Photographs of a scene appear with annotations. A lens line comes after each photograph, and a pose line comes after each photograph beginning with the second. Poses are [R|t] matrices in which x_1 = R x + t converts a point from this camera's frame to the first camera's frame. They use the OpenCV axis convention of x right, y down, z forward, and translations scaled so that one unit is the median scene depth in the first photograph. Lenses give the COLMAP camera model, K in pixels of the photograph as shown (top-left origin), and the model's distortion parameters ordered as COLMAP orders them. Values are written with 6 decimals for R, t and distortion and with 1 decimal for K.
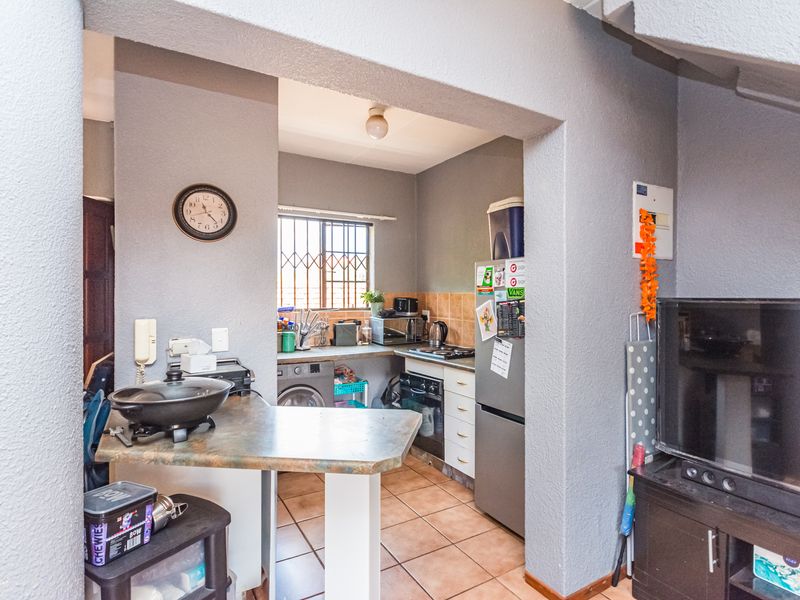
lens RADIAL K [[403.8, 0, 408.2], [0, 403.8, 298.9], [0, 0, 1]] dist [0.000535, 0.000209]
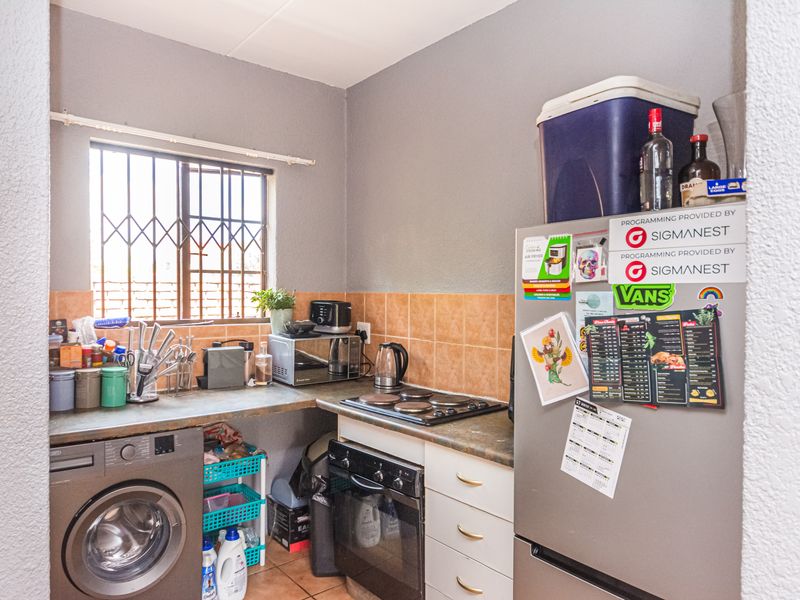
lens RADIAL K [[516.7, 0, 332.1], [0, 516.7, 305.3], [0, 0, 1]] dist [-0.000152, -0.000522]
pose [[0.998417, 0.002697, 0.056189, -0.053001], [-0.003494, 0.999895, 0.014088, -0.007995], [-0.056145, -0.014262, 0.998321, 0.309638]]
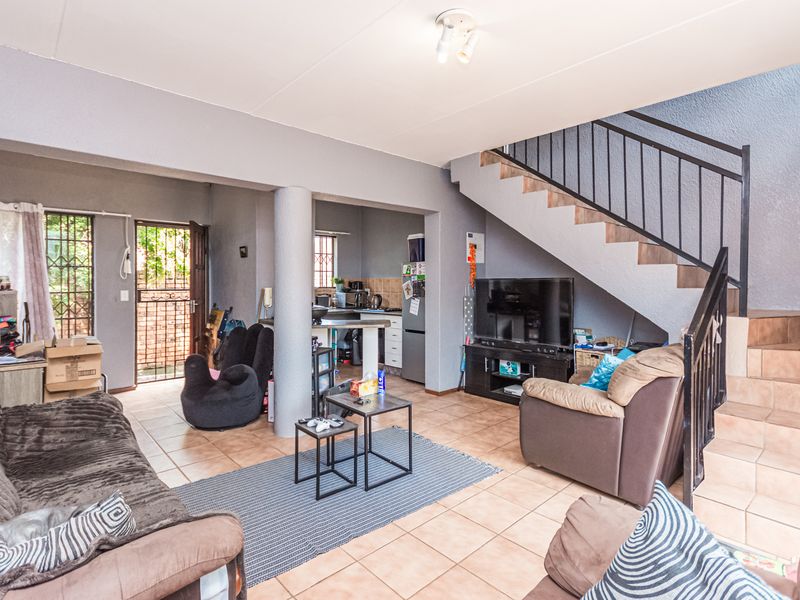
lens RADIAL K [[379.7, 0, 400.0], [0, 379.7, 300.0], [0, 0, 1]] dist [-0.000587, 0.000005]
pose [[0.975351, -0.011552, 0.220356, -0.204545], [0.003599, 0.999329, 0.036458, 0.022534], [-0.220630, -0.034766, 0.974738, -0.675206]]
